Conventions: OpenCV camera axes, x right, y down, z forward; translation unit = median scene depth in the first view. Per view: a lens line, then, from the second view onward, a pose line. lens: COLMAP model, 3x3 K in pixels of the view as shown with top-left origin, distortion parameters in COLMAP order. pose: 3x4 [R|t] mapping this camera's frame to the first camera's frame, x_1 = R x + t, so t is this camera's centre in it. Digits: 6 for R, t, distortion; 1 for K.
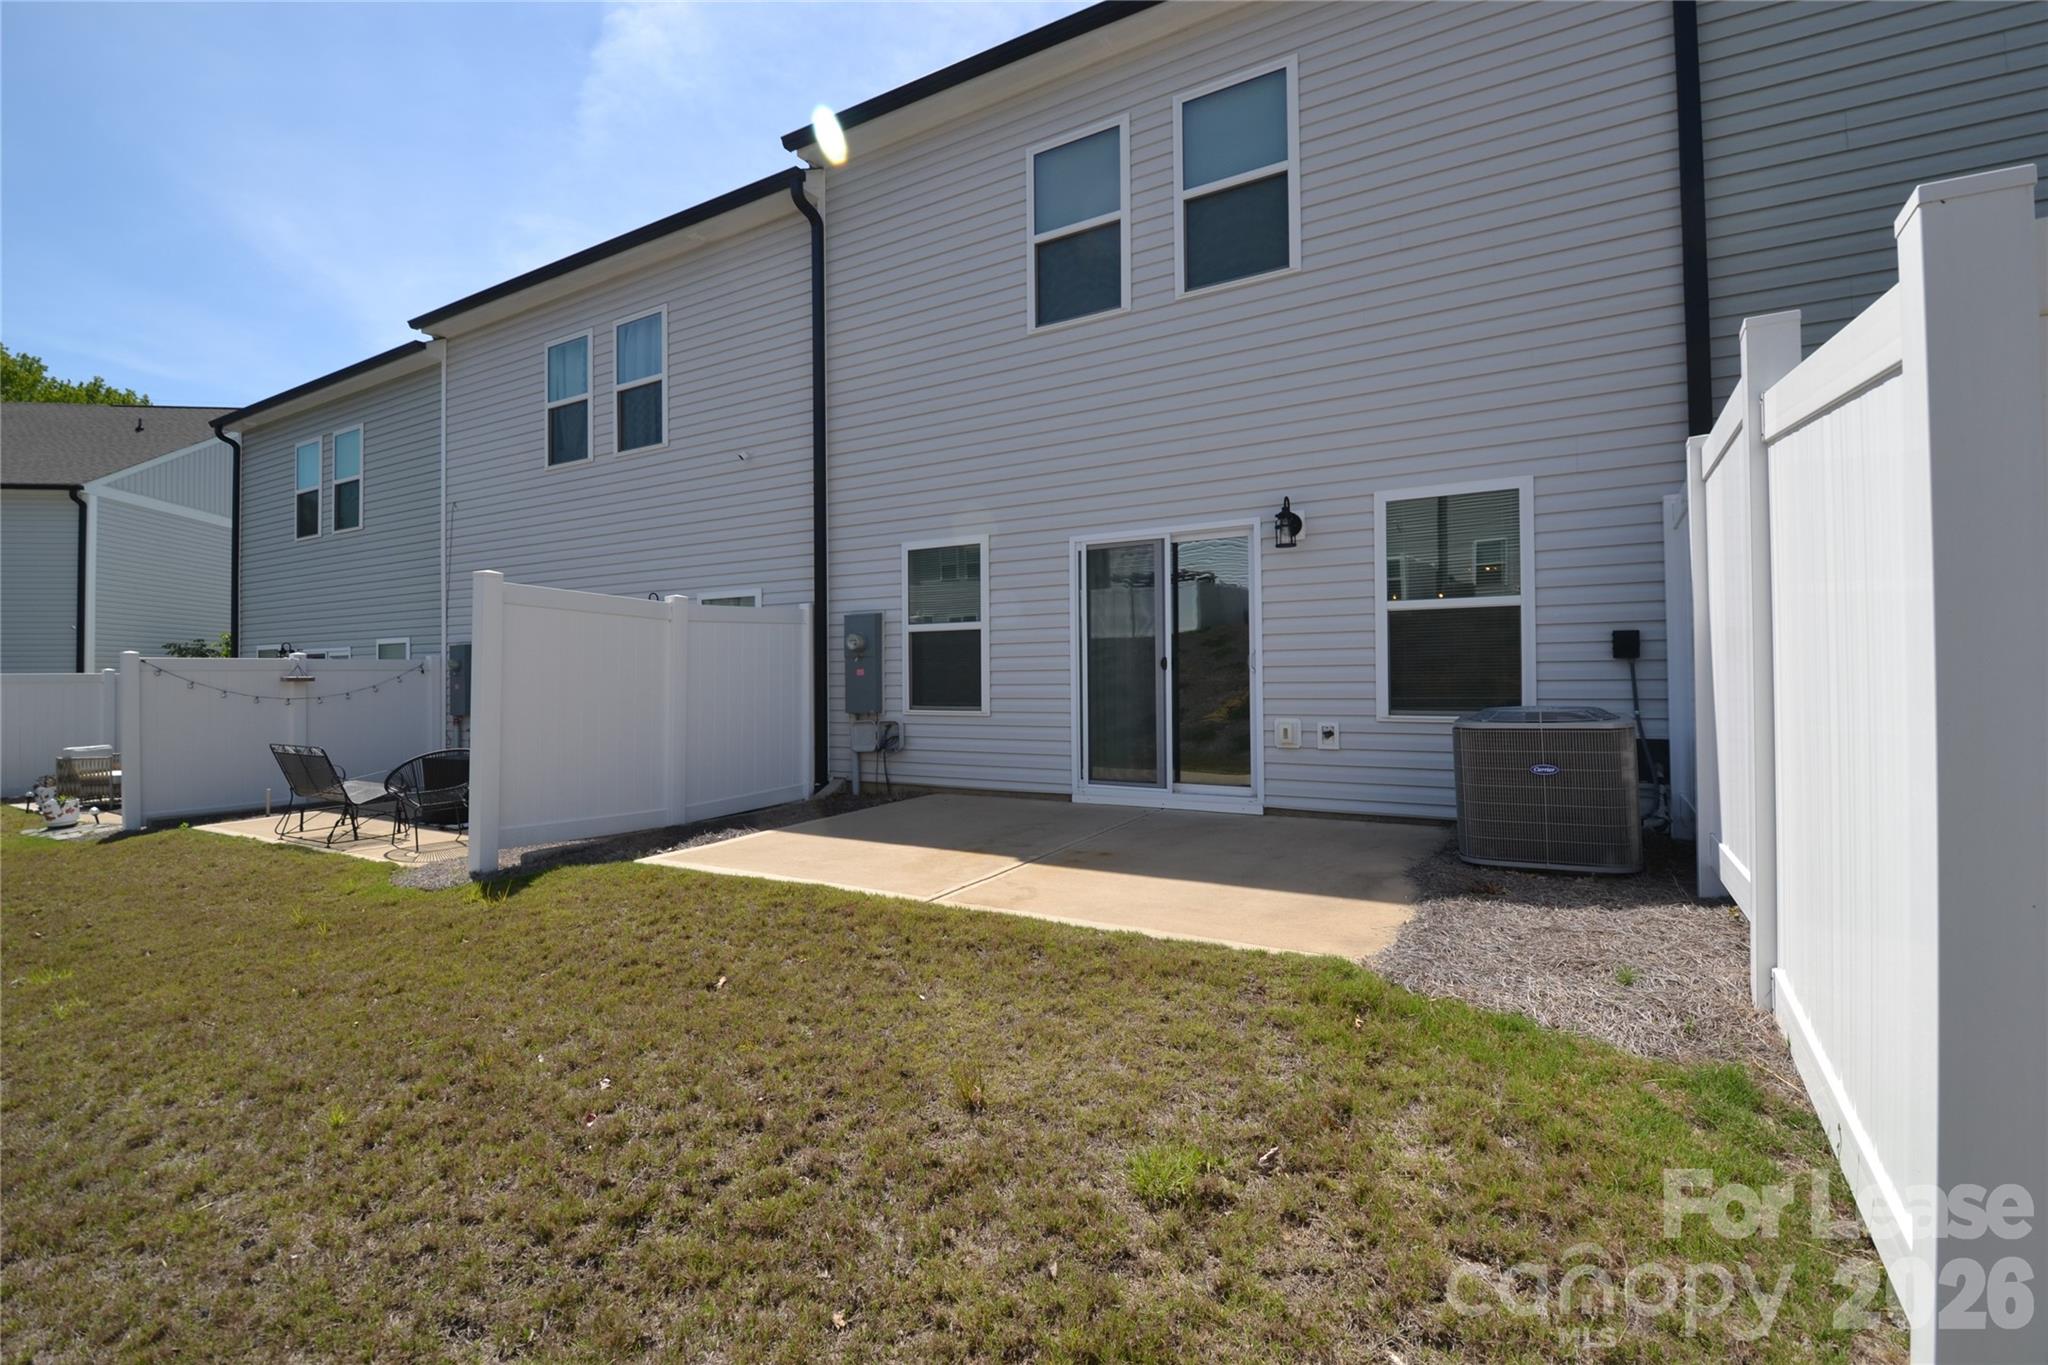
lens RADIAL K [[911.1, 0, 1027.1], [0, 911.1, 663.5], [0, 0, 1]] dist [0.023599, -0.029237]
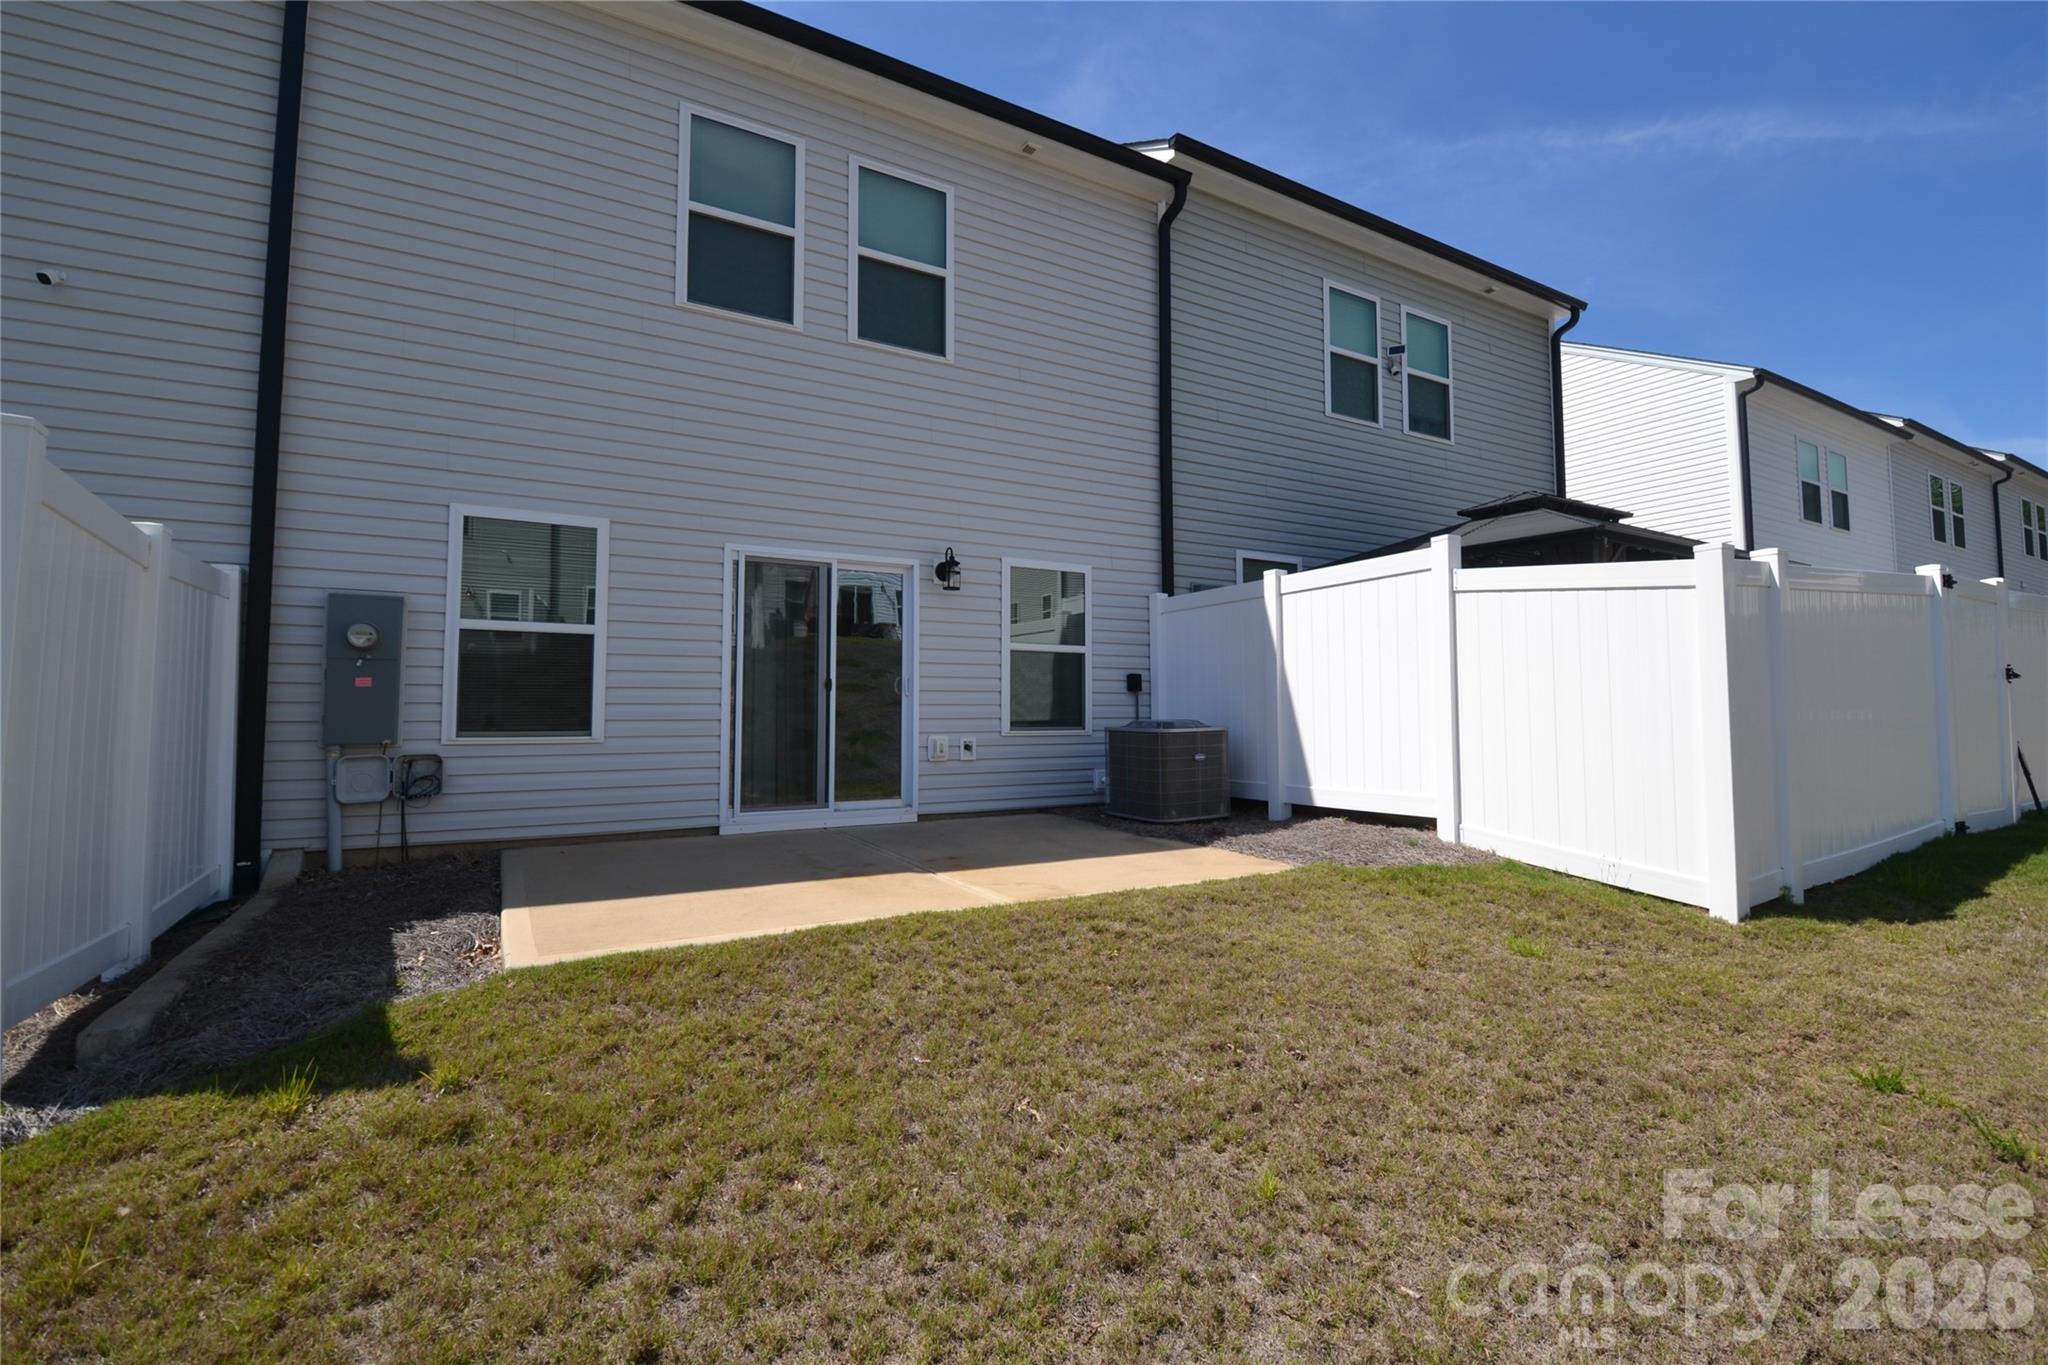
lens RADIAL K [[911.1, 0, 1027.1], [0, 911.1, 663.5], [0, 0, 1]] dist [0.023599, -0.029237]
pose [[0.490636, 0.061733, 0.869175, -0.598480], [-0.015159, 0.997941, -0.062322, 0.034836], [-0.871233, 0.017402, 0.490561, 0.291445]]
